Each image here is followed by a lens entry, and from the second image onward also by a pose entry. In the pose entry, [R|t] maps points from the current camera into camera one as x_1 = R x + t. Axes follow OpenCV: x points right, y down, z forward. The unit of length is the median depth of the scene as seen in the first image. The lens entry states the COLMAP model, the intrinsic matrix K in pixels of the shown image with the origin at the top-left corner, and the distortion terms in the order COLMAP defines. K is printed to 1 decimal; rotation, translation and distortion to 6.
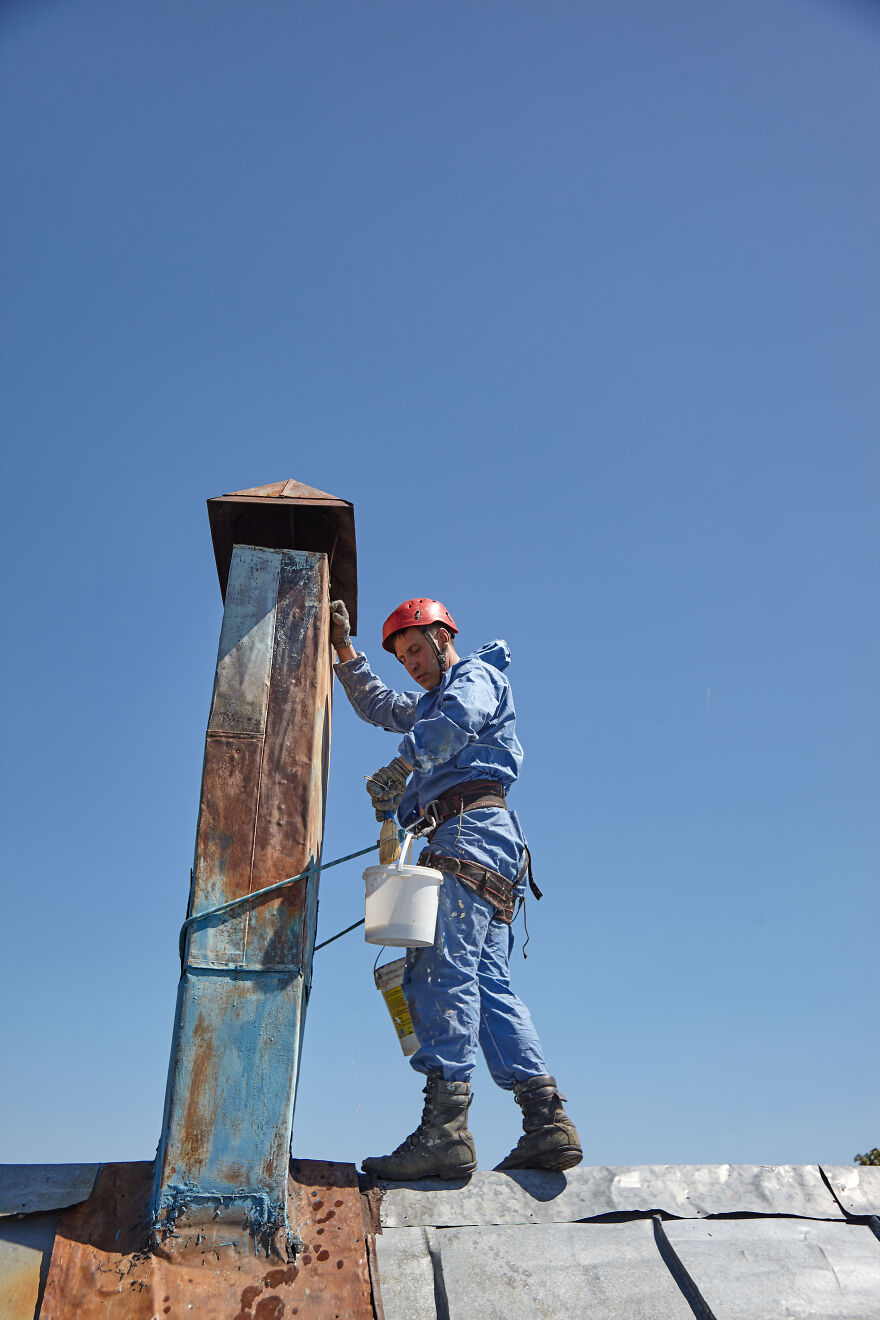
lens RADIAL K [[1188.8, 0, 450.2], [0, 1188.8, 651.4], [0, 0, 1]] dist [-0.047868, 0.066068]
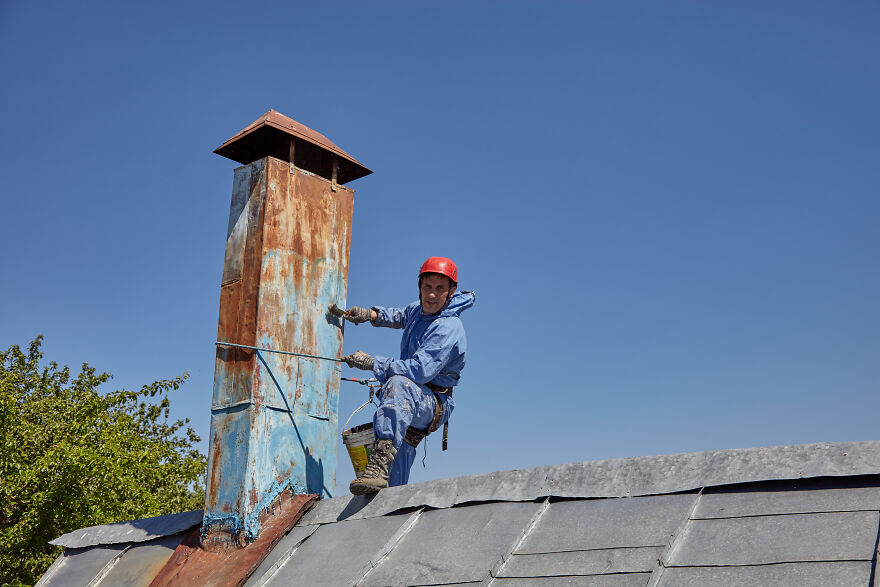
lens RADIAL K [[934.6, 0, 418.7], [0, 934.6, 287.0], [0, 0, 1]] dist [0.039896, 0.000000]
pose [[0.672103, -0.242191, -0.699730, 1.187164], [0.379516, 0.924106, 0.044680, 0.142672], [0.635803, -0.295589, 0.713009, 0.174554]]
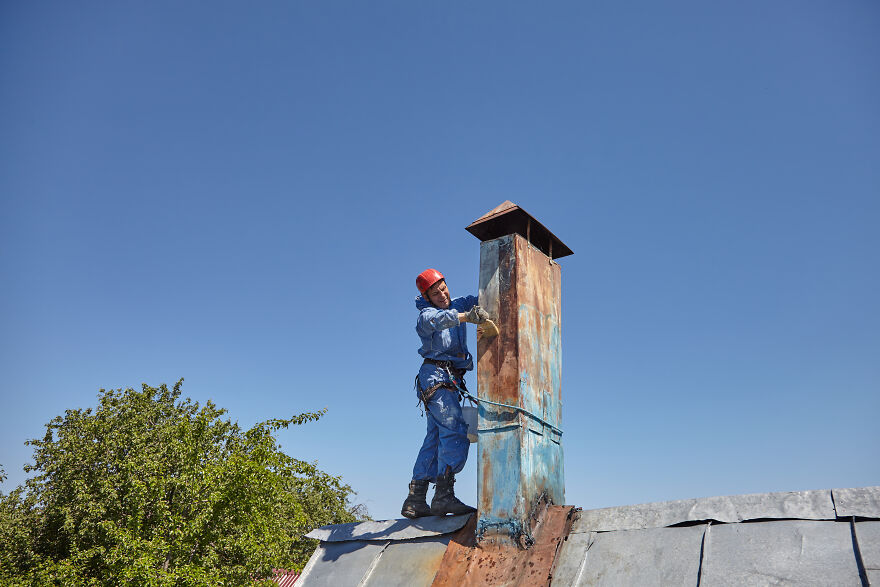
lens RADIAL K [[617.8, 0, 436.1], [0, 617.8, 284.4], [0, 0, 1]] dist [0.003816, -0.007097]
pose [[0.726623, -0.285763, -0.624787, 0.606125], [0.324264, 0.944377, -0.054819, 0.028094], [0.605699, -0.162763, 0.778869, 0.018284]]
